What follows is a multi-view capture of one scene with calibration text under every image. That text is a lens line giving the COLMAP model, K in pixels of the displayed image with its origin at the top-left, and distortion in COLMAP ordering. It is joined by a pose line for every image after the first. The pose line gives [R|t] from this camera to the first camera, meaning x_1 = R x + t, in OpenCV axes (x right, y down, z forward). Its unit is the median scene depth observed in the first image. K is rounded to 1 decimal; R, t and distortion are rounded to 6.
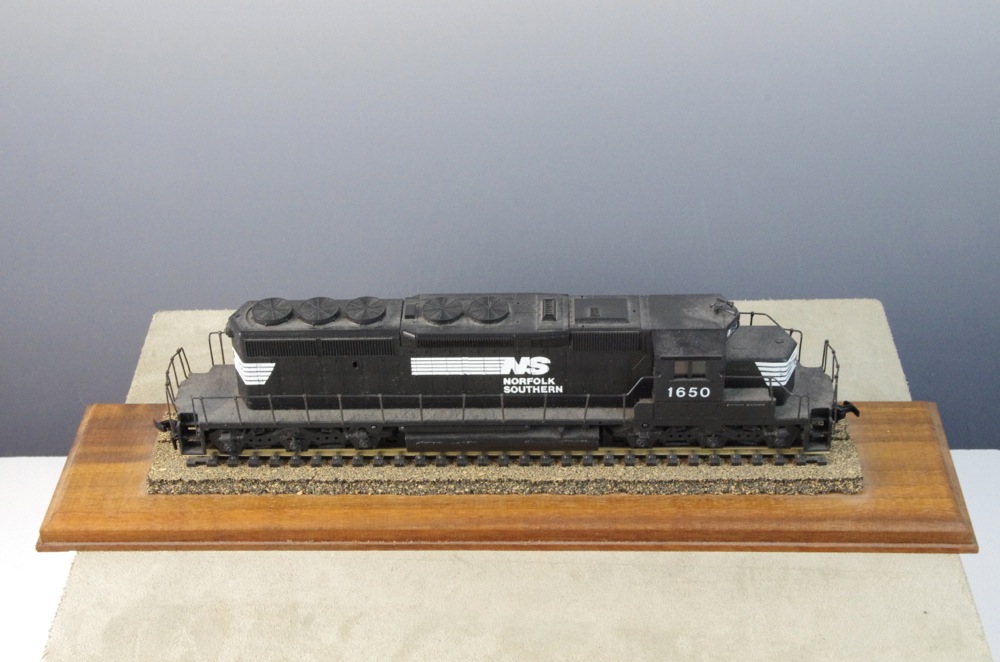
lens RADIAL K [[1623.8, 0, 501.4], [0, 1623.8, 332.8], [0, 0, 1]] dist [0.093241, 0.000000]
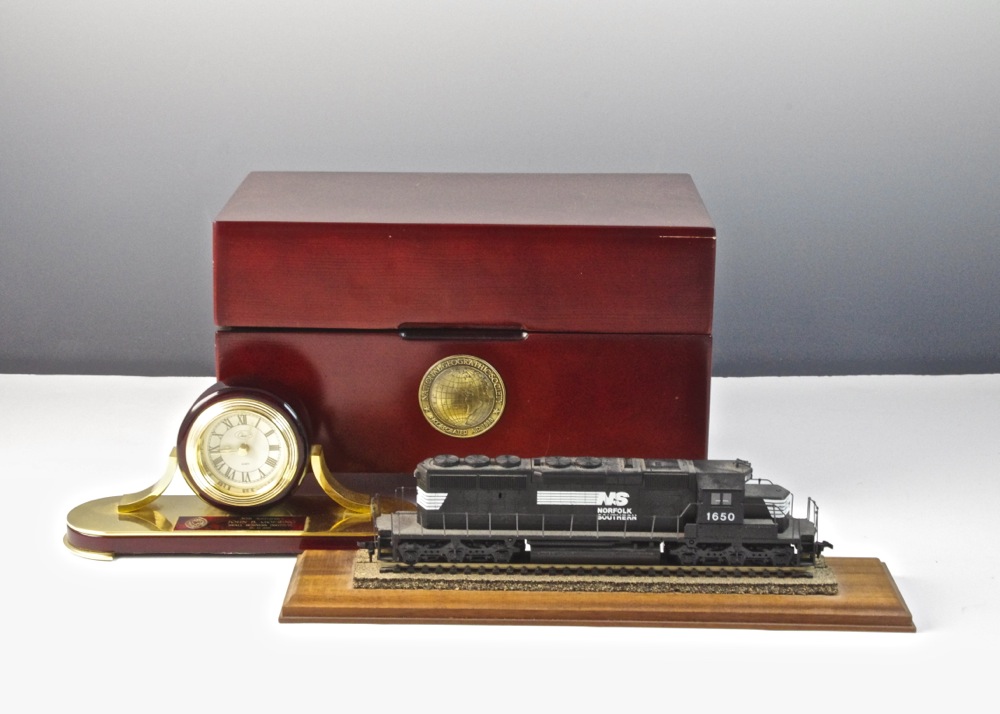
lens RADIAL K [[1833.5, 0, 498.8], [0, 1833.5, 356.7], [0, 0, 1]] dist [0.047797, 0.000000]
pose [[0.999297, 0.023706, 0.029027, -0.140673], [-0.012915, 0.944907, -0.327084, 0.445174], [-0.035181, 0.326479, 0.944549, -0.639507]]
